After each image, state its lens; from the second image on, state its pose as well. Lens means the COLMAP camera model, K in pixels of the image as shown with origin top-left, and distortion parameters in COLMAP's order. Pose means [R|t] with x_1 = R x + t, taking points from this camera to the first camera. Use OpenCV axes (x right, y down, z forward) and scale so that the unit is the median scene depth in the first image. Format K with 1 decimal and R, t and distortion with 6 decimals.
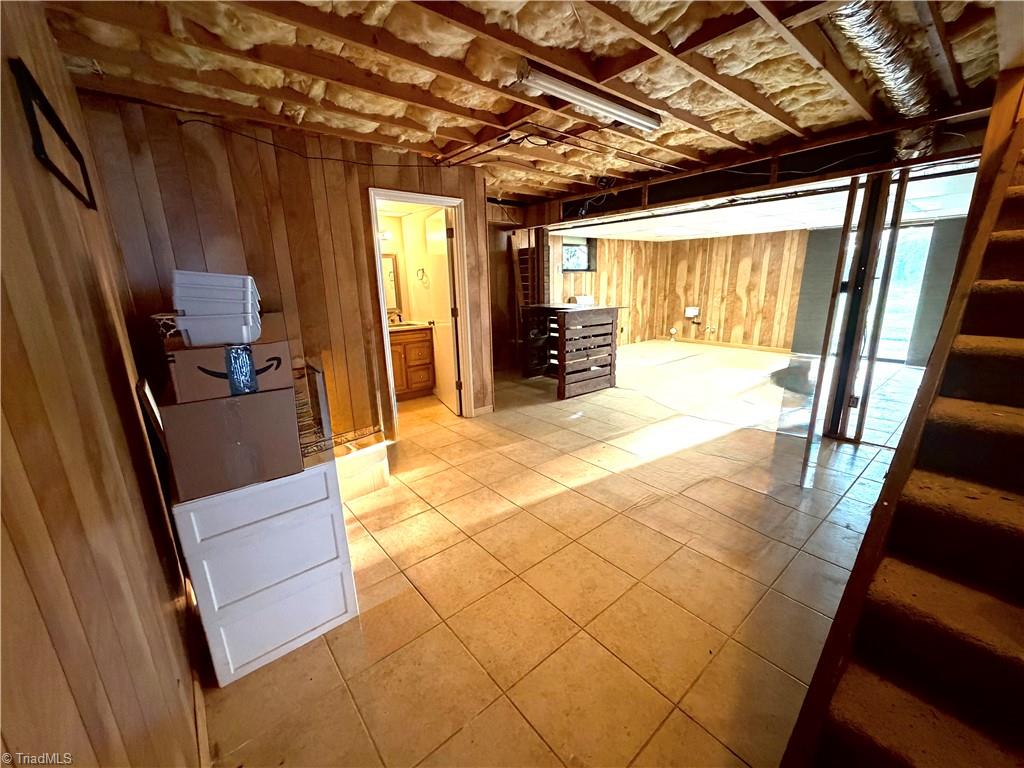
lens RADIAL K [[409.4, 0, 513.9], [0, 409.4, 383.7], [0, 0, 1]] dist [-0.001872, -0.000579]
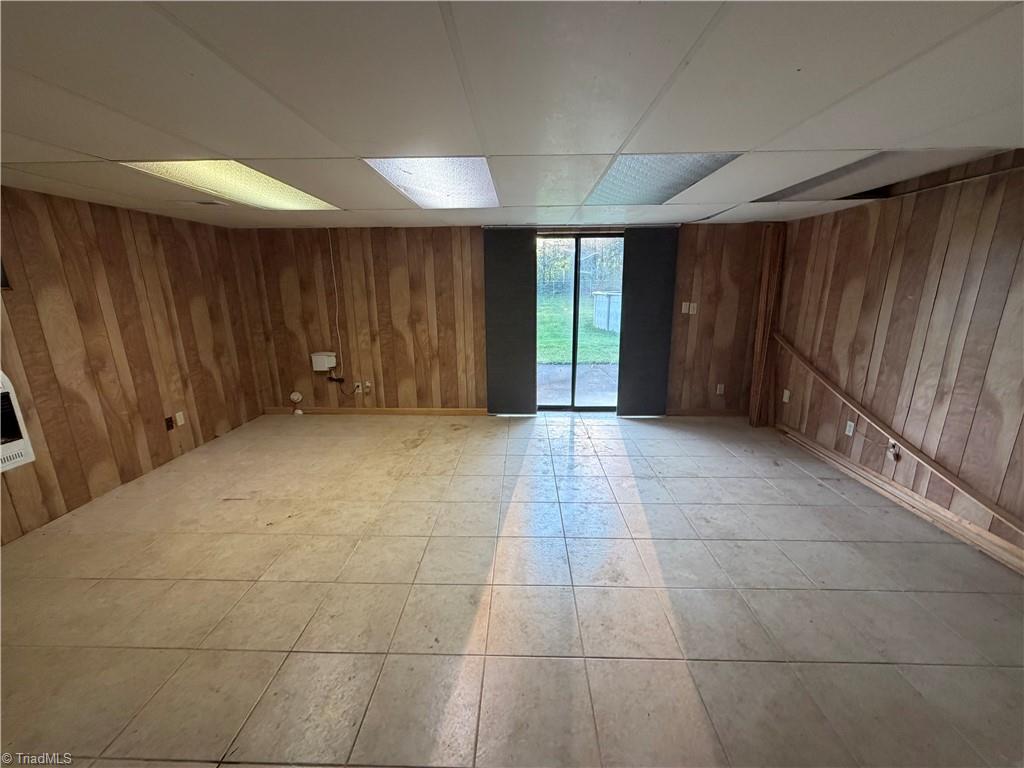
lens RADIAL K [[409.4, 0, 512.7], [0, 409.4, 385.2], [0, 0, 1]] dist [-0.001872, -0.000579]
pose [[0.660516, -0.161989, 0.733129, 0.197551], [0.178459, 0.982337, 0.056270, -0.132759], [-0.729295, 0.093666, 0.677758, 0.453850]]
